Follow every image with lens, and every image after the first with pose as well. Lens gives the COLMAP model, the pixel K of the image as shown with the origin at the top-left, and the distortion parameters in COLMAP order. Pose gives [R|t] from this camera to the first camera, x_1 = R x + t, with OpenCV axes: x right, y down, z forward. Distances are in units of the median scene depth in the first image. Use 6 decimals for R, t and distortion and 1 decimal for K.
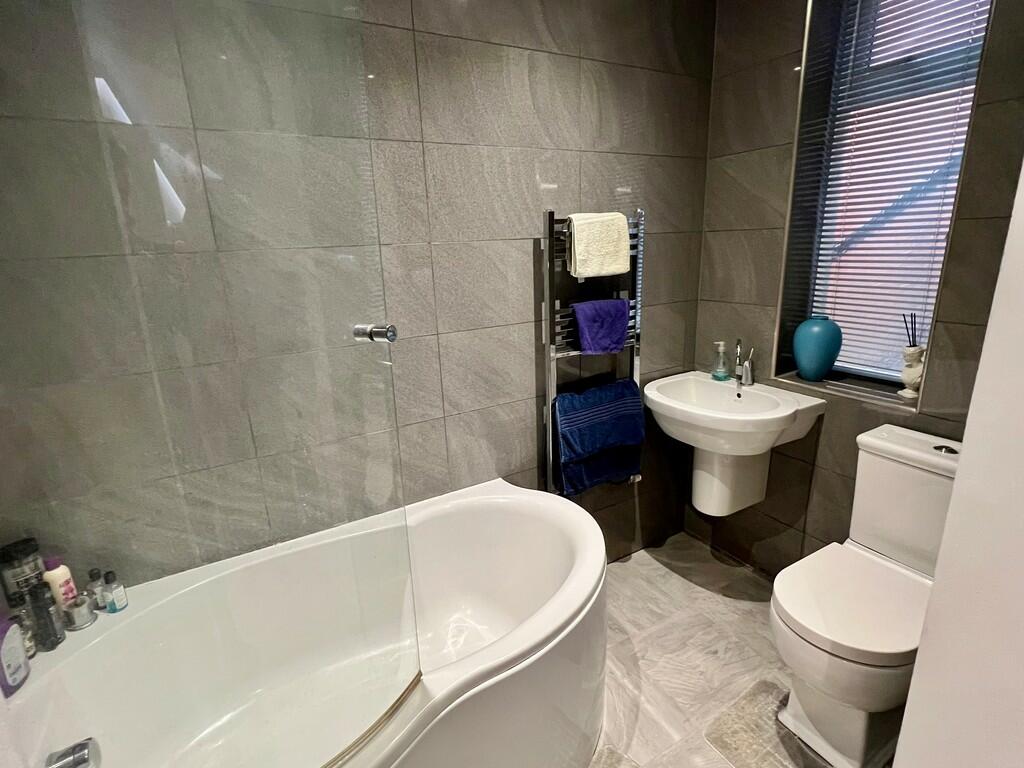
lens RADIAL K [[501.0, 0, 507.6], [0, 501.0, 380.7], [0, 0, 1]] dist [-0.000133, -0.000194]
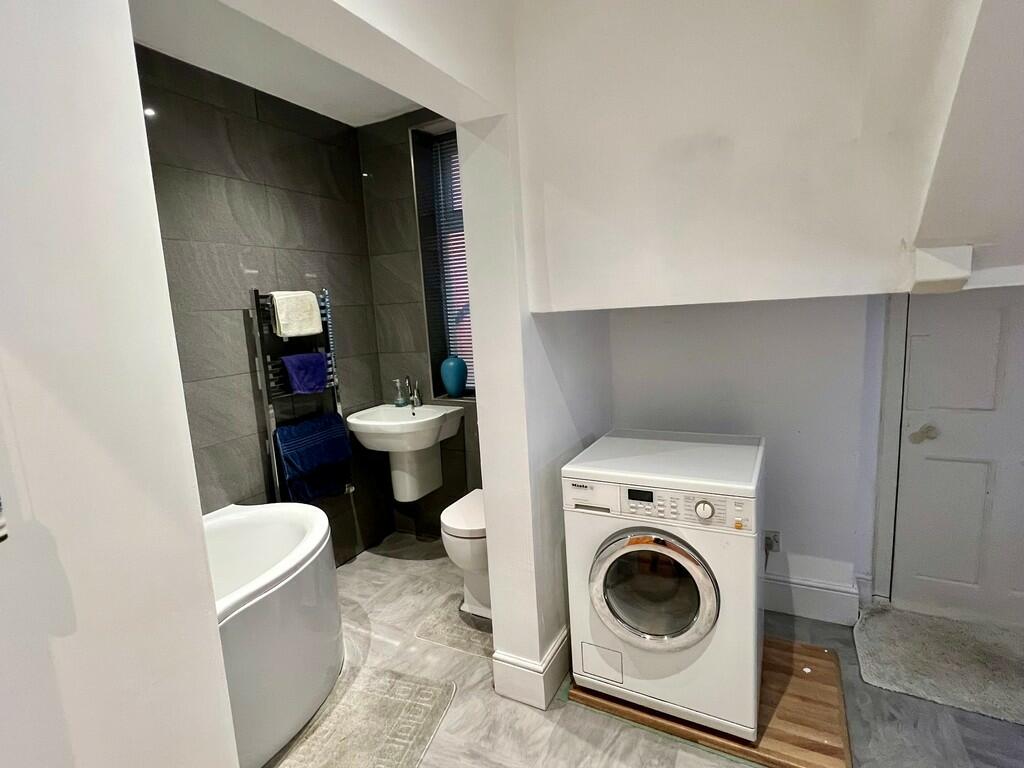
lens RADIAL K [[500.9, 0, 508.2], [0, 500.9, 381.7], [0, 0, 1]] dist [-0.001255, -0.001126]
pose [[0.842340, -0.088606, 0.531613, -0.074394], [0.169595, 0.979861, -0.105406, 0.153349], [-0.511567, 0.178947, 0.840403, -0.411532]]
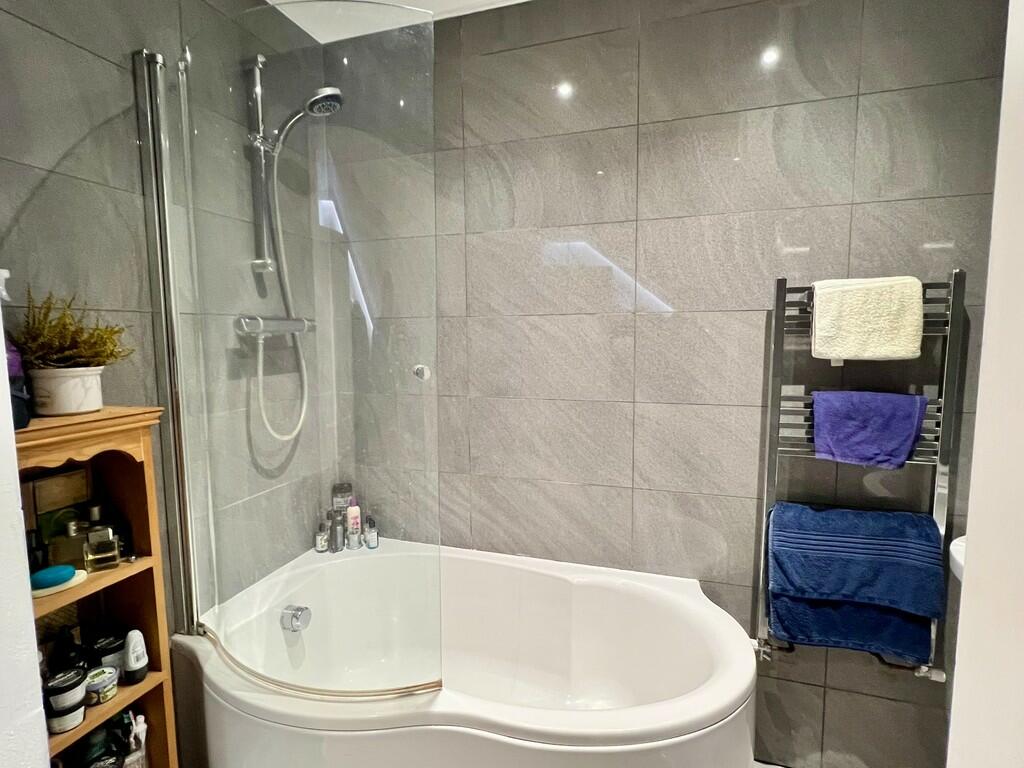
lens RADIAL K [[500.9, 0, 509.1], [0, 500.9, 382.6], [0, 0, 1]] dist [-0.001255, -0.001126]
pose [[0.673927, 0.108433, -0.730797, 0.381304], [-0.215034, 0.975134, -0.053613, -0.022081], [0.706812, 0.193277, 0.680486, 0.127383]]
